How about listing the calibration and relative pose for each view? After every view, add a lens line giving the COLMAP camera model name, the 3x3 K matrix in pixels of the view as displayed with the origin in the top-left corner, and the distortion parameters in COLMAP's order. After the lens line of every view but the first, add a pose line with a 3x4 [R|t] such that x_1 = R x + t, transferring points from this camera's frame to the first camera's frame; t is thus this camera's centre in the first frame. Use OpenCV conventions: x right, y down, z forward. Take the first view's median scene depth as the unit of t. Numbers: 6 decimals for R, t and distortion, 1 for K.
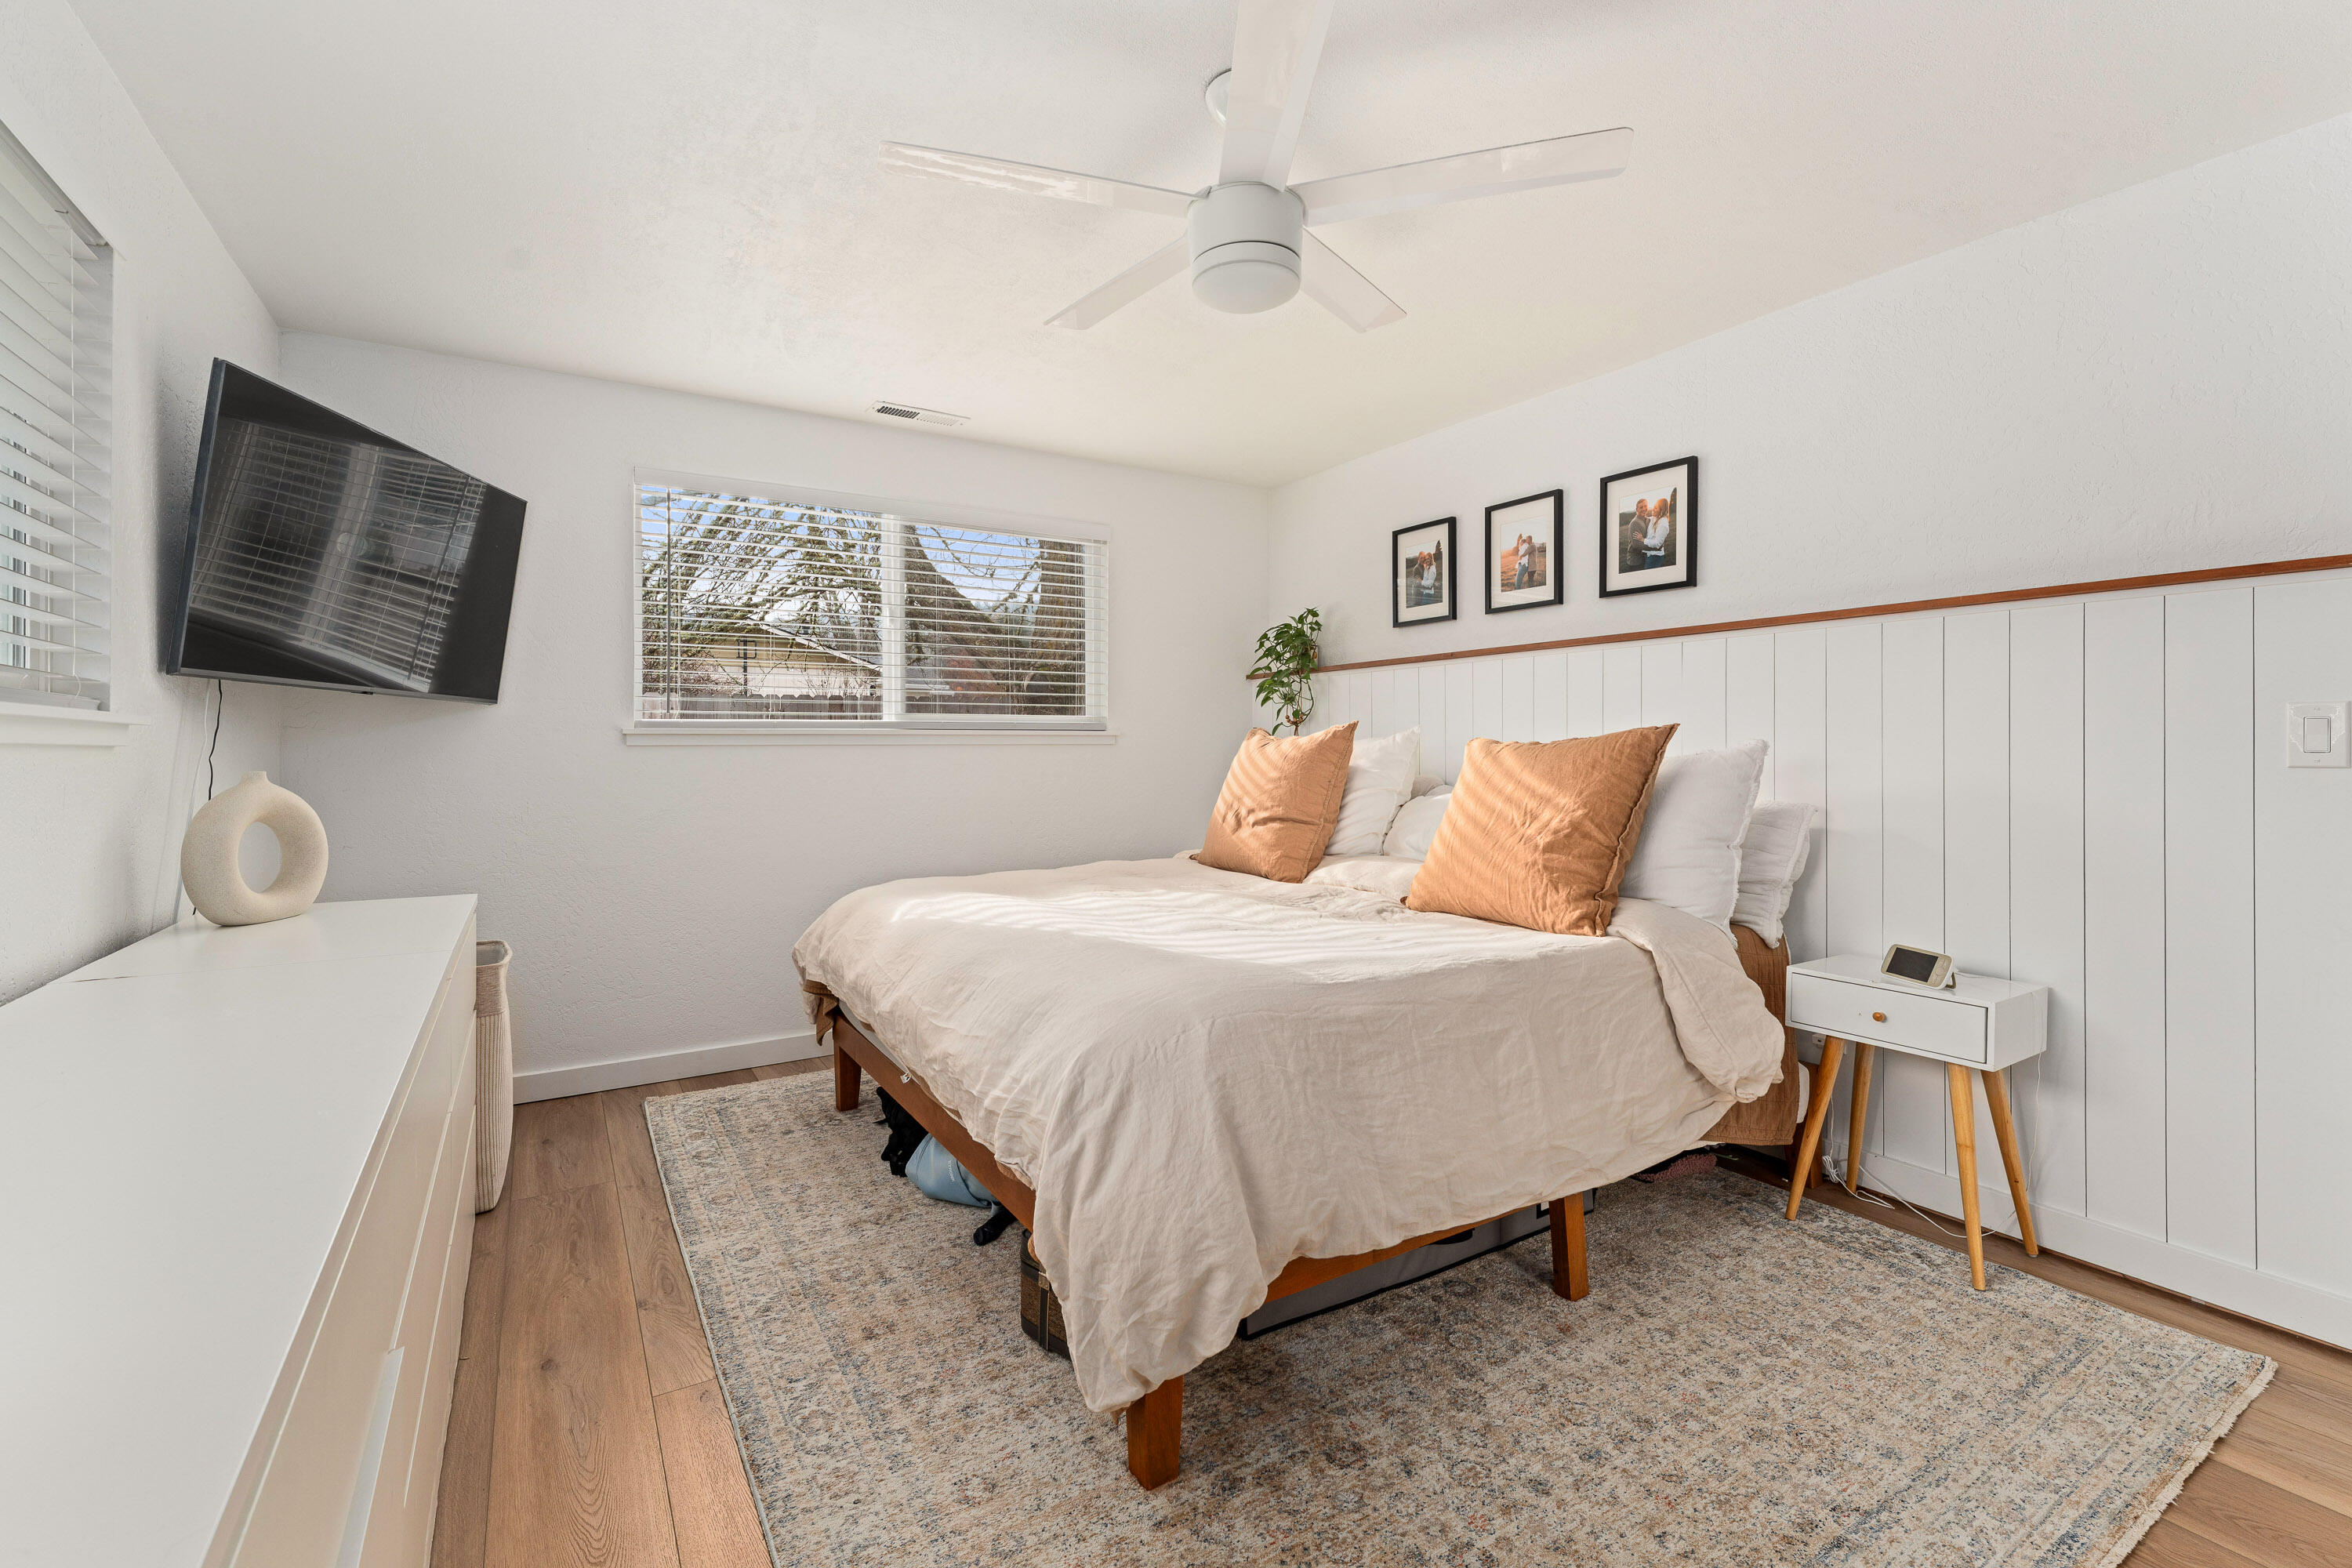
lens RADIAL K [[1009.2, 0, 1168.1], [0, 1009.2, 760.5], [0, 0, 1]] dist [-0.004090, -0.000606]
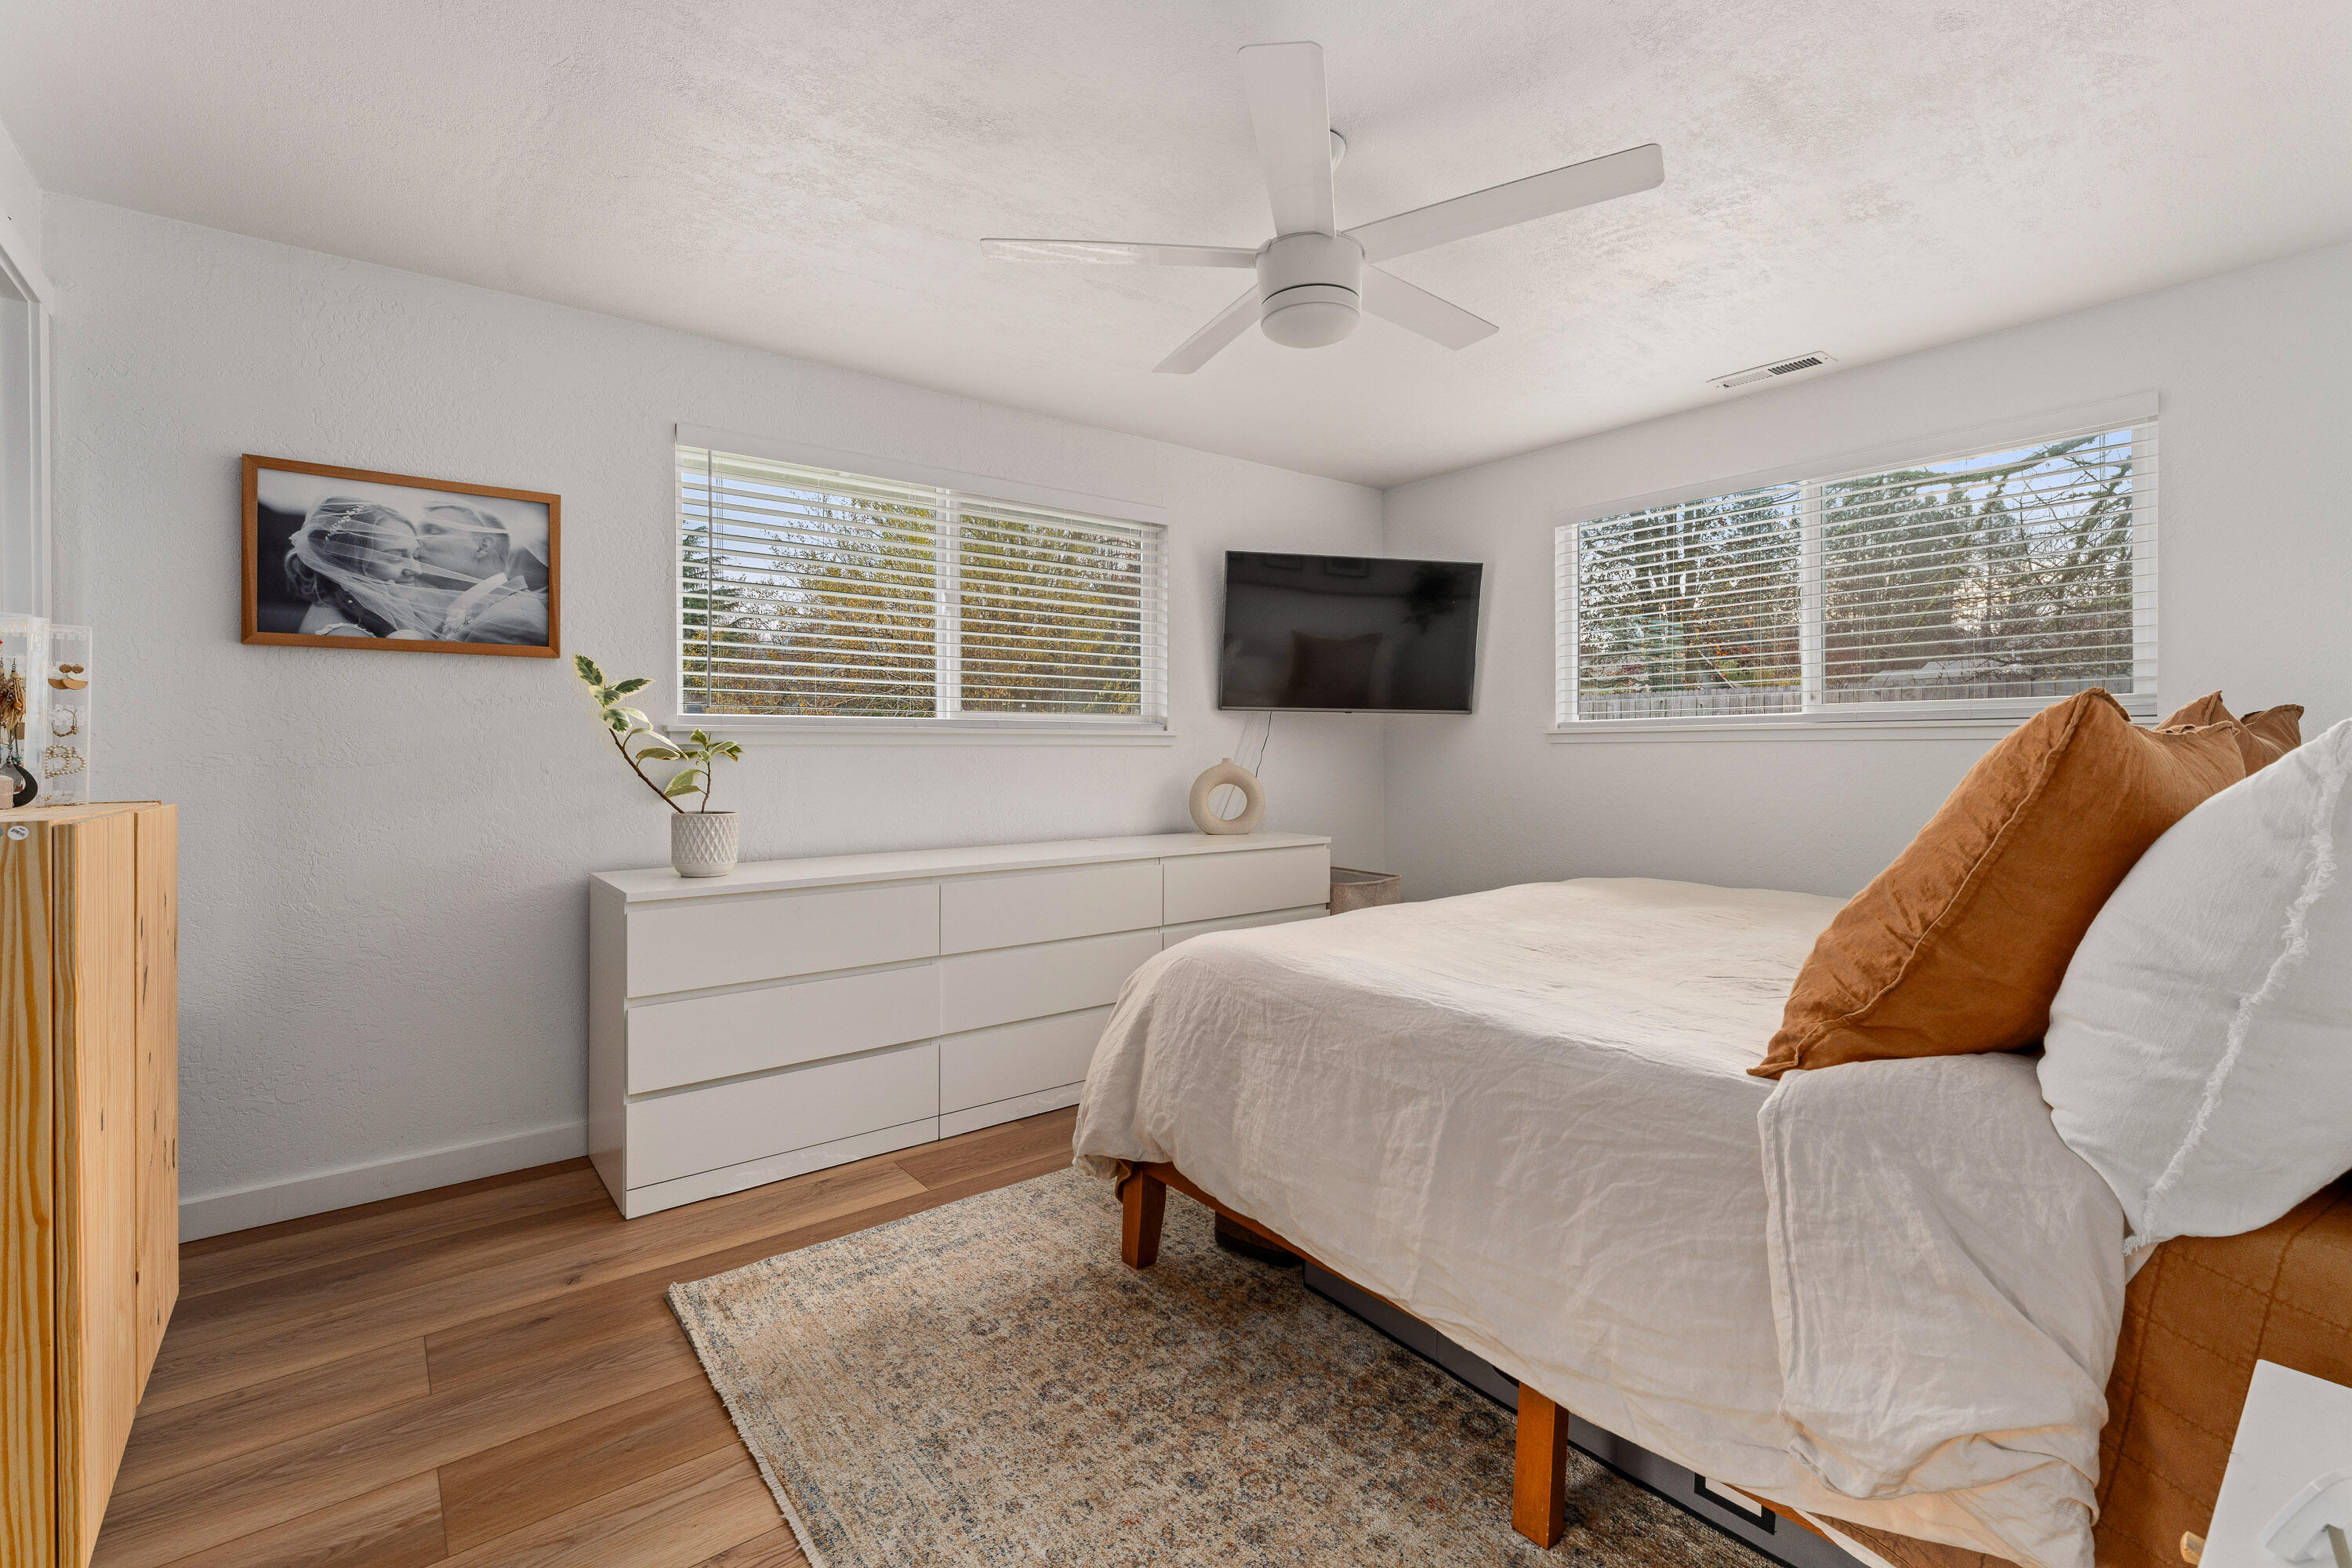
lens RADIAL K [[1009.2, 0, 1168.0], [0, 1009.2, 772.2], [0, 0, 1]] dist [-0.004090, -0.000606]
pose [[0.115073, 0.028122, -0.992959, 1.184639], [-0.003581, 0.999604, 0.027895, -0.022909], [0.993351, 0.000346, 0.115128, 0.744187]]
